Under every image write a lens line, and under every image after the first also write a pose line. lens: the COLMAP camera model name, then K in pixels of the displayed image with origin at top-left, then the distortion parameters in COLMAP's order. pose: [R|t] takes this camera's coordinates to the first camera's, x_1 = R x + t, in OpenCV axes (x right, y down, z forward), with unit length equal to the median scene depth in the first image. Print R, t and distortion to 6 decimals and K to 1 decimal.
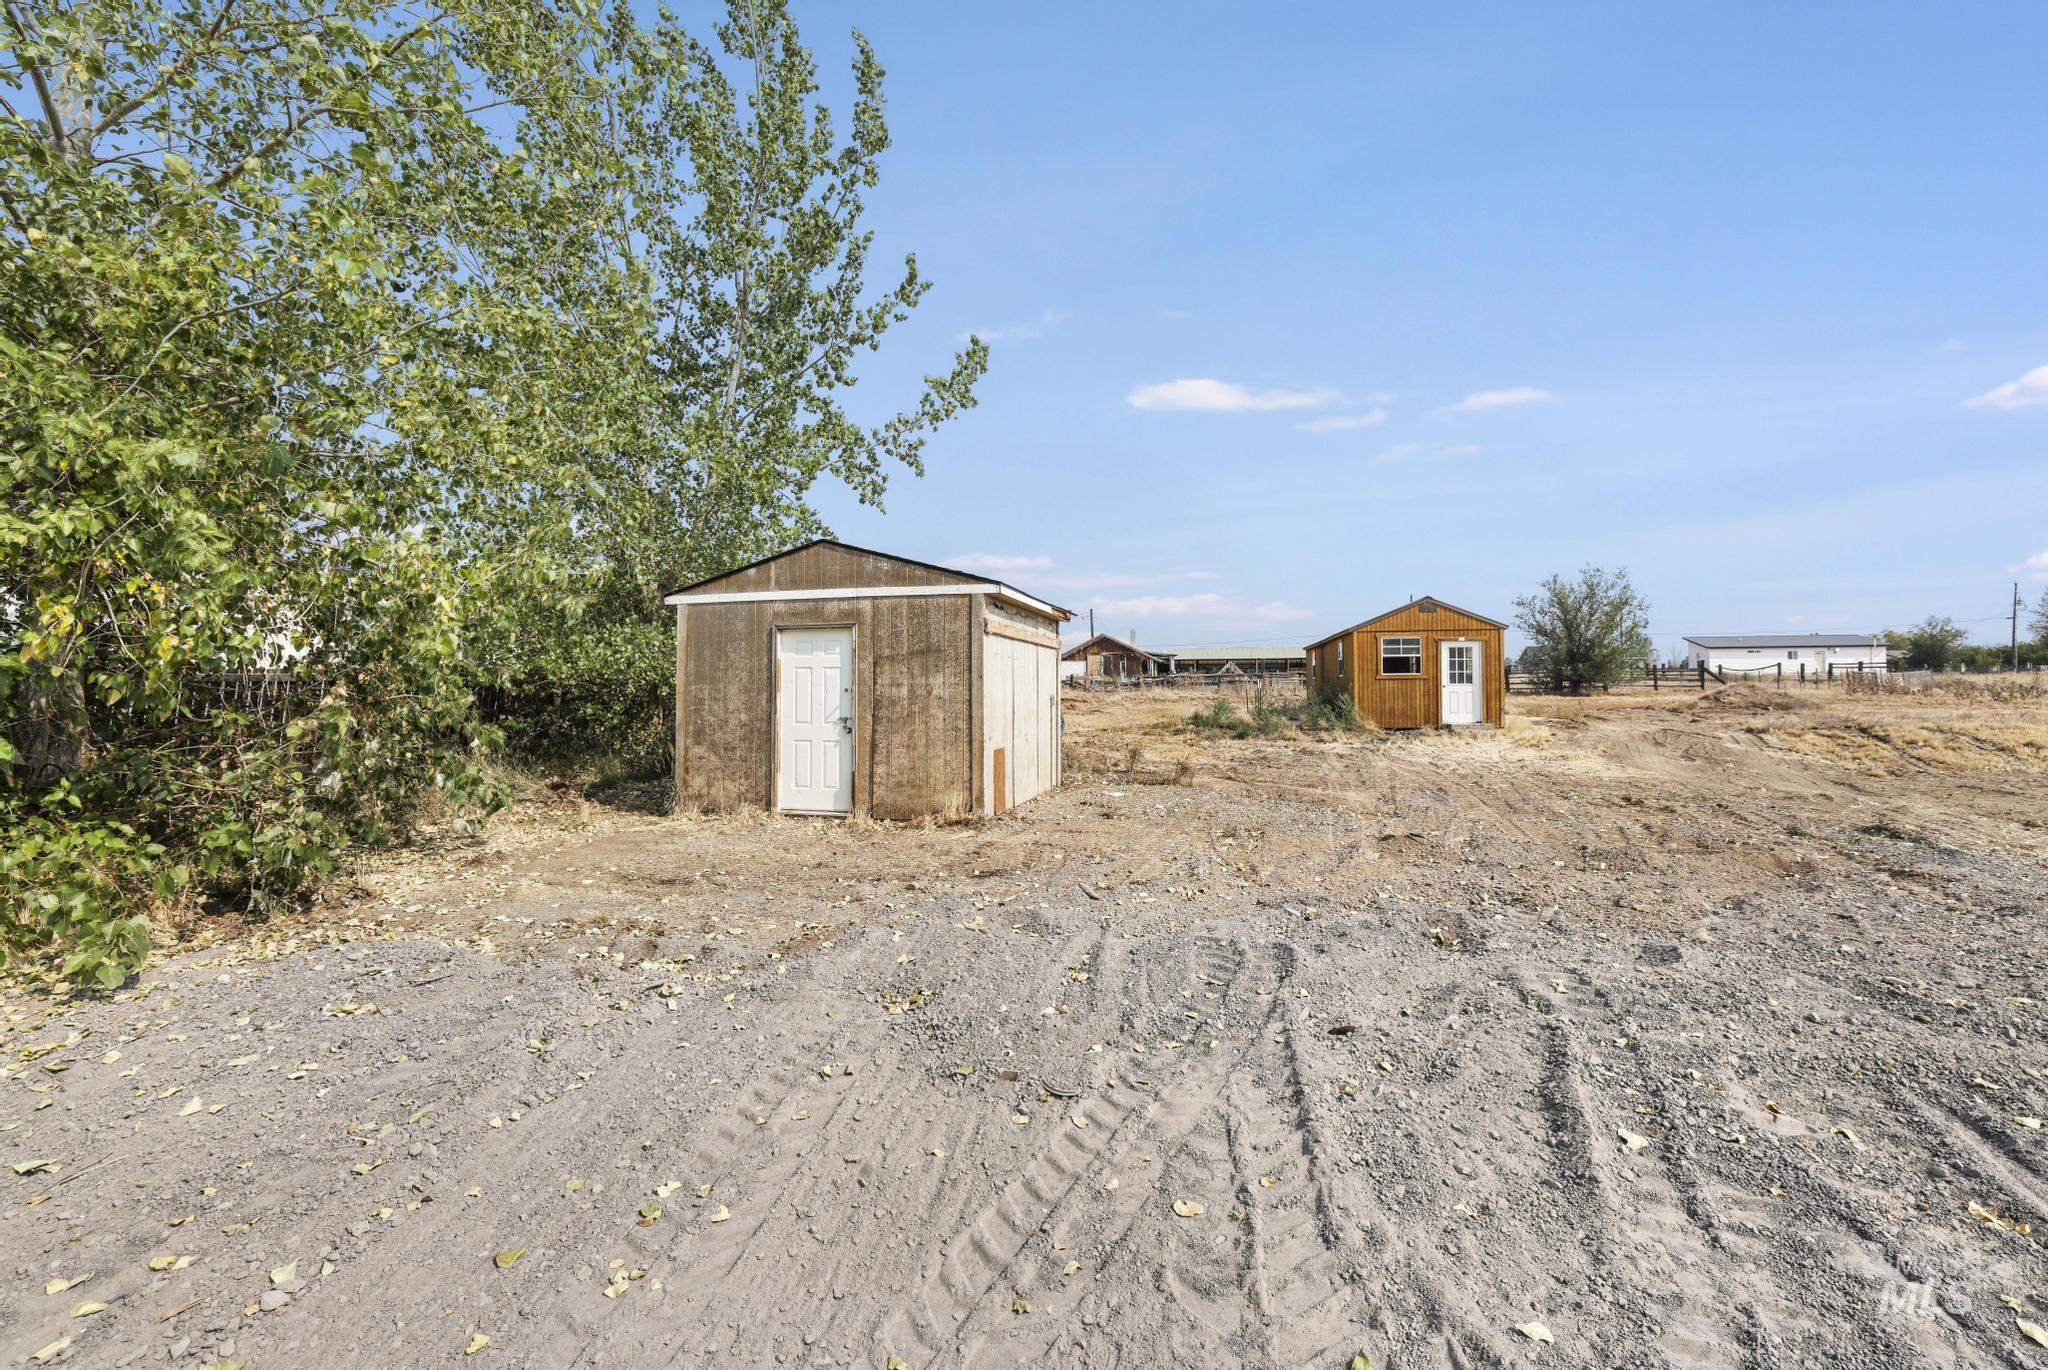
lens RADIAL K [[903.1, 0, 1012.5], [0, 903.1, 685.2], [0, 0, 1]] dist [-0.033769, 0.012227]
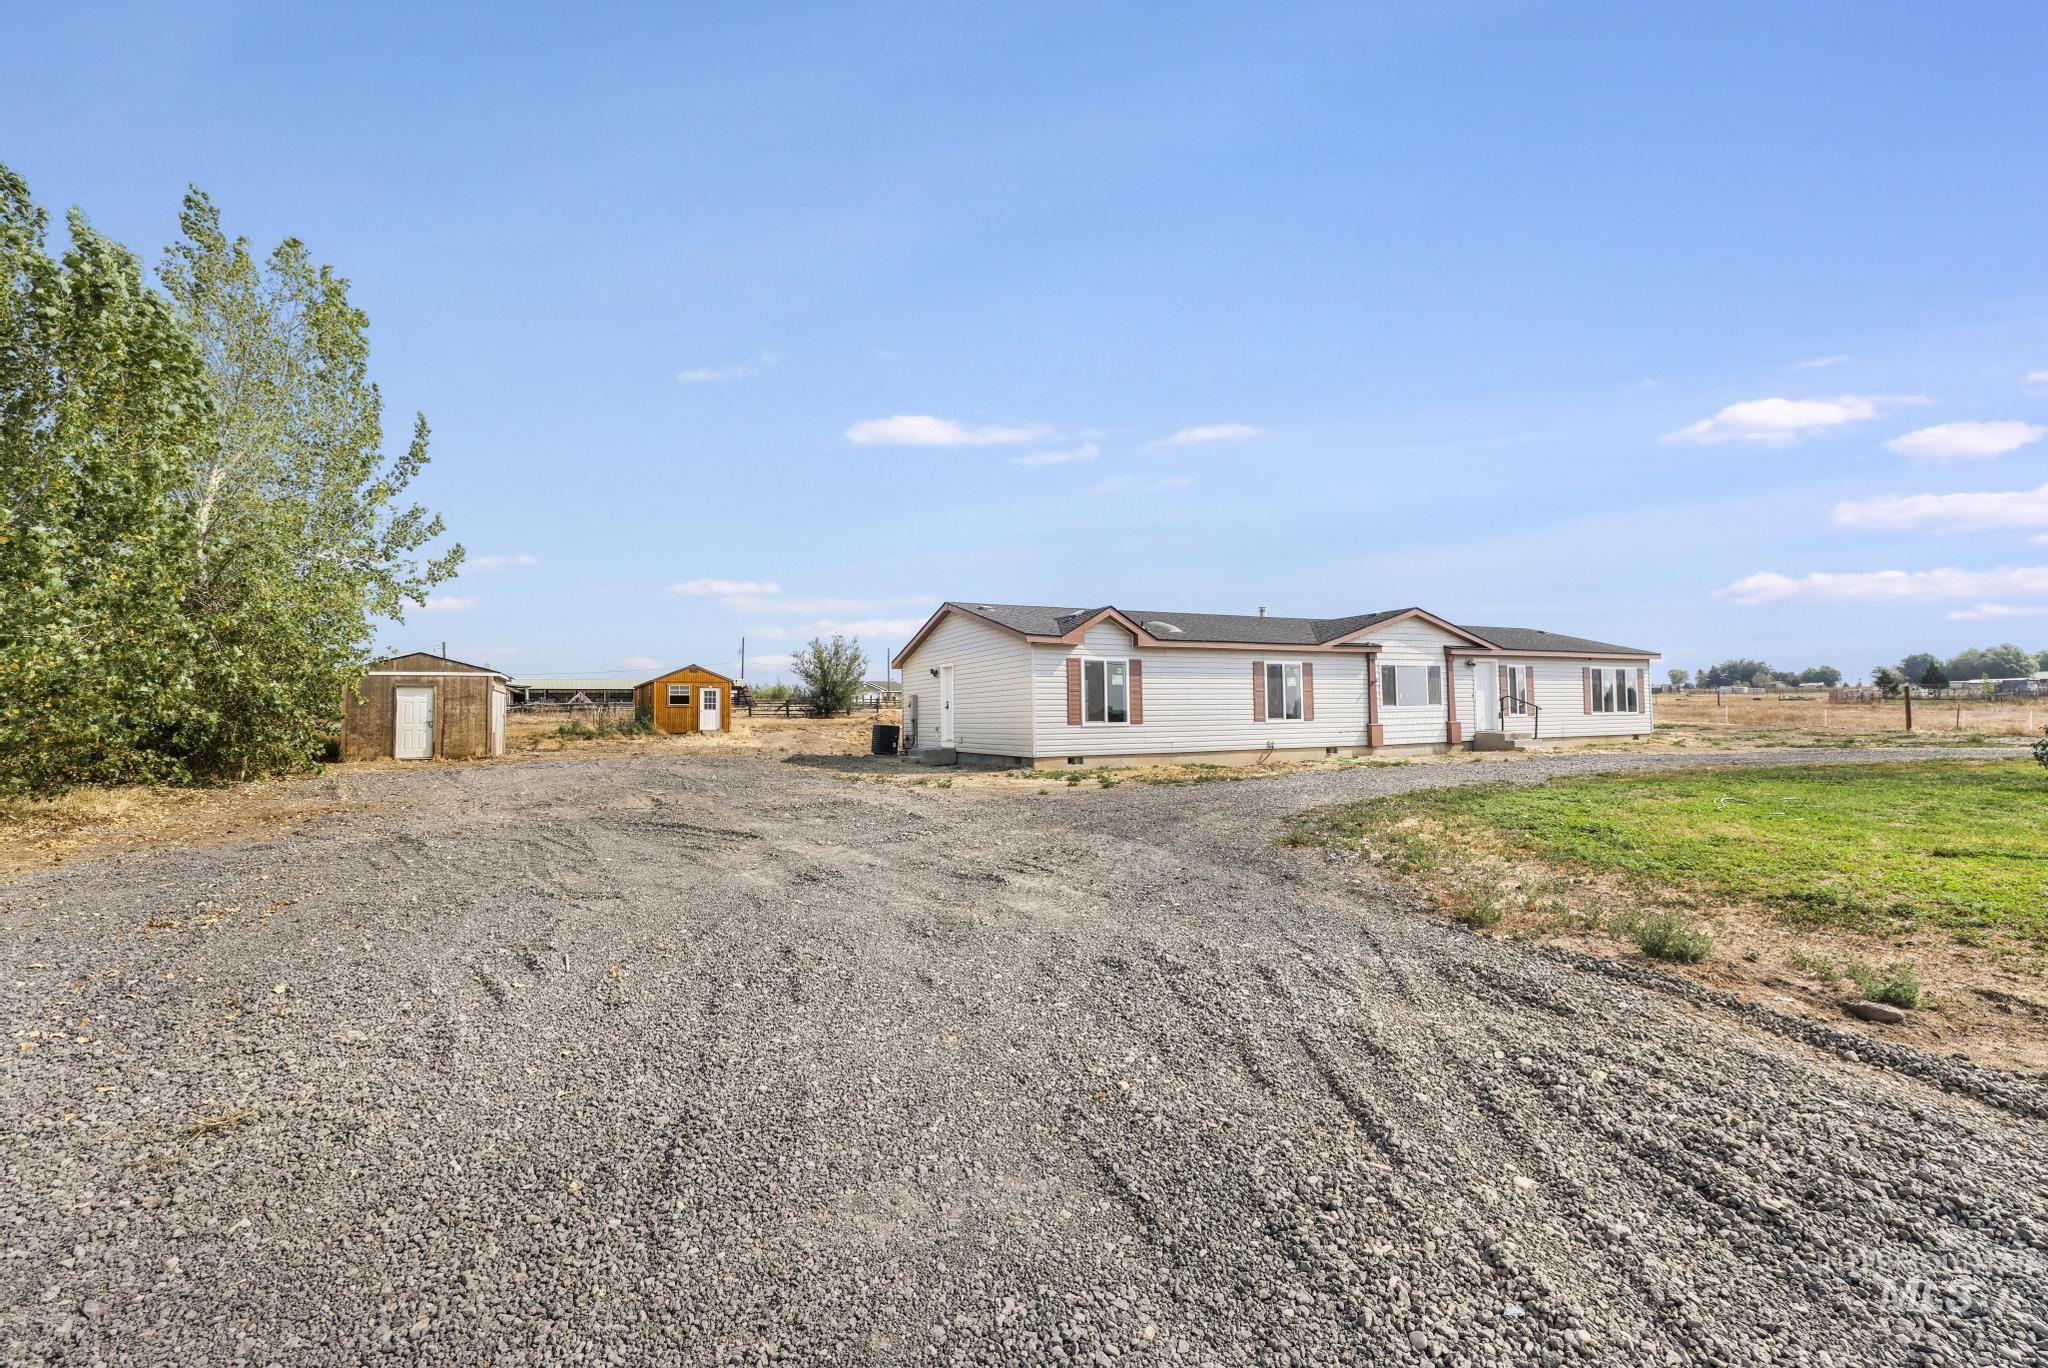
lens RADIAL K [[903.1, 0, 1026.4], [0, 903.1, 681.1], [0, 0, 1]] dist [-0.033769, 0.012227]
pose [[0.763625, 0.018902, 0.645383, -0.236043], [0.004393, 0.999396, -0.034469, 0.007161], [-0.645645, 0.029157, 0.763081, -0.930241]]
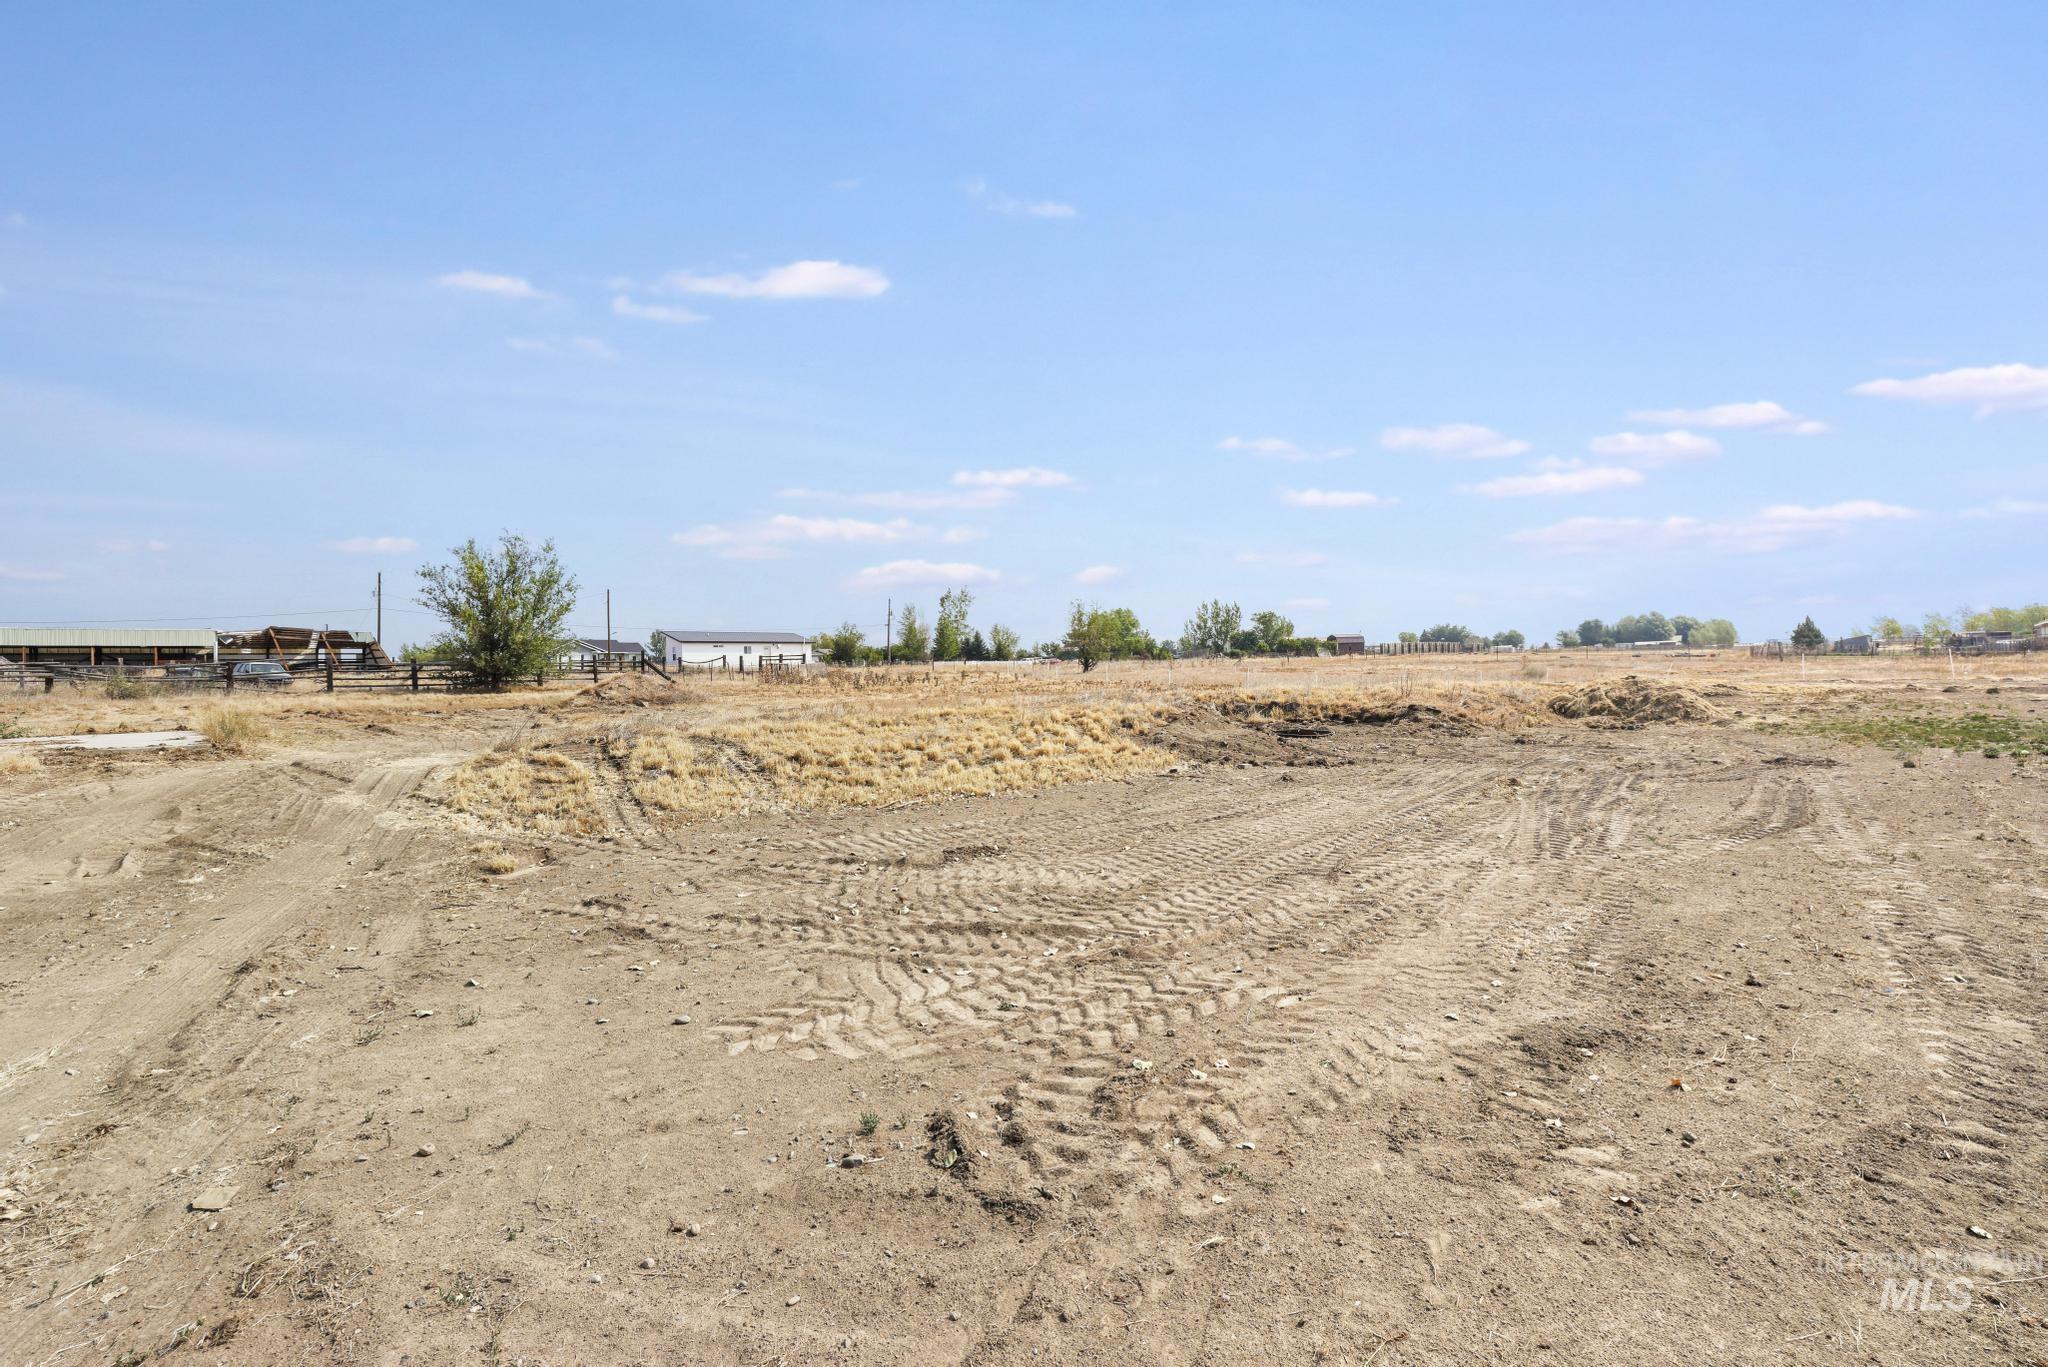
lens RADIAL K [[903.1, 0, 1030.9], [0, 903.1, 676.5], [0, 0, 1]] dist [-0.033769, 0.012227]
pose [[0.543904, -0.009563, 0.839093, 0.526336], [0.013934, 0.999900, 0.002363, 0.005942], [-0.839032, 0.010407, 0.543983, 0.374580]]
